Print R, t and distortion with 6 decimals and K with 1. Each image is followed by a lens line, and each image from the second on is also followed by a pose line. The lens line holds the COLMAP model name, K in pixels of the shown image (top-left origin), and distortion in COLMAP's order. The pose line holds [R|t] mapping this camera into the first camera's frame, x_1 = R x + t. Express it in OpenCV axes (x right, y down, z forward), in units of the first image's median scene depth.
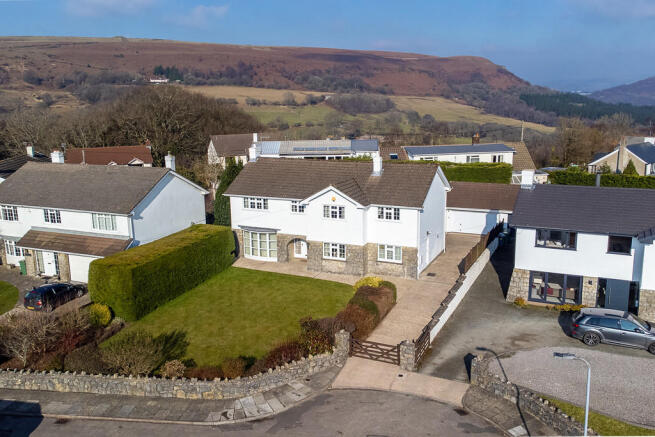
lens RADIAL K [[578.7, 0, 323.4], [0, 578.7, 218.3], [0, 0, 1]] dist [0.029982, 0.019858]
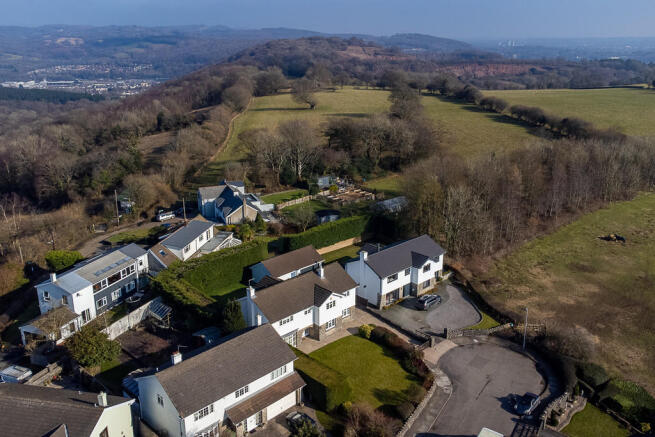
lens RADIAL K [[578.7, 0, 325.9], [0, 578.7, 219.5], [0, 0, 1]] dist [0.029982, 0.019858]
pose [[0.348339, -0.271916, 0.897063, -1.463269], [0.197520, 0.956806, 0.213327, -0.623643], [-0.916322, 0.102878, 0.387001, 0.229033]]
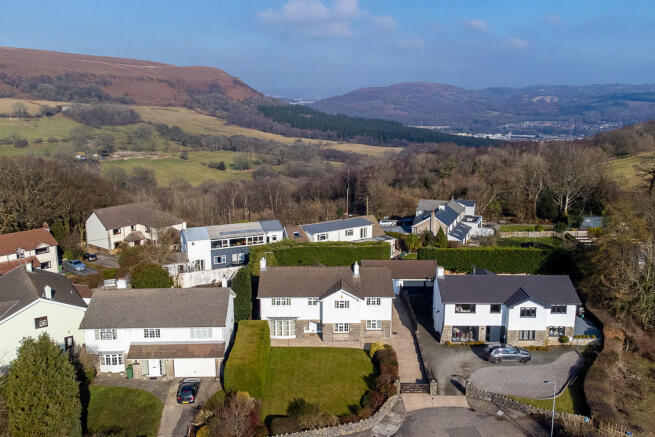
lens RADIAL K [[578.7, 0, 324.2], [0, 578.7, 216.0], [0, 0, 1]] dist [0.029982, 0.019858]
pose [[0.900992, -0.071065, 0.427976, -0.640019], [0.075060, 0.997150, 0.007555, -0.249556], [-0.427293, 0.025317, 0.903759, -0.412582]]
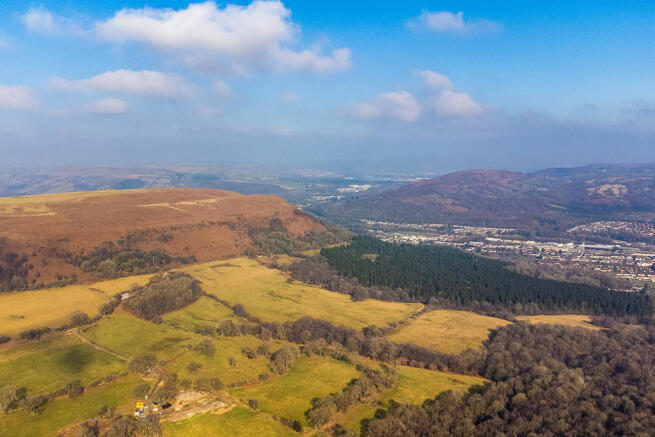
lens RADIAL K [[578.7, 0, 325.2], [0, 578.7, 216.5], [0, 0, 1]] dist [0.029982, 0.019858]
pose [[0.932891, -0.033203, 0.358624, -0.455484], [0.075138, 0.991773, -0.103635, -4.481547], [-0.352233, 0.123627, 0.927711, 1.293728]]
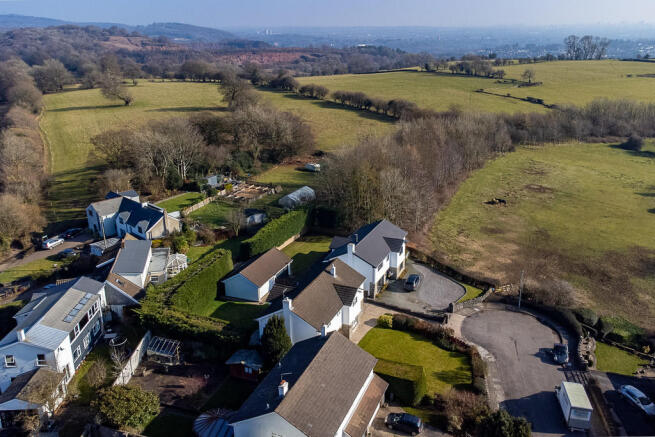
lens RADIAL K [[578.7, 0, 337.2], [0, 578.7, 225.9], [0, 0, 1]] dist [0.029982, 0.019858]
pose [[-0.055945, -0.317010, 0.946771, -1.499287], [0.224545, 0.919969, 0.321304, -0.763835], [-0.972856, 0.230568, 0.019716, 0.873771]]
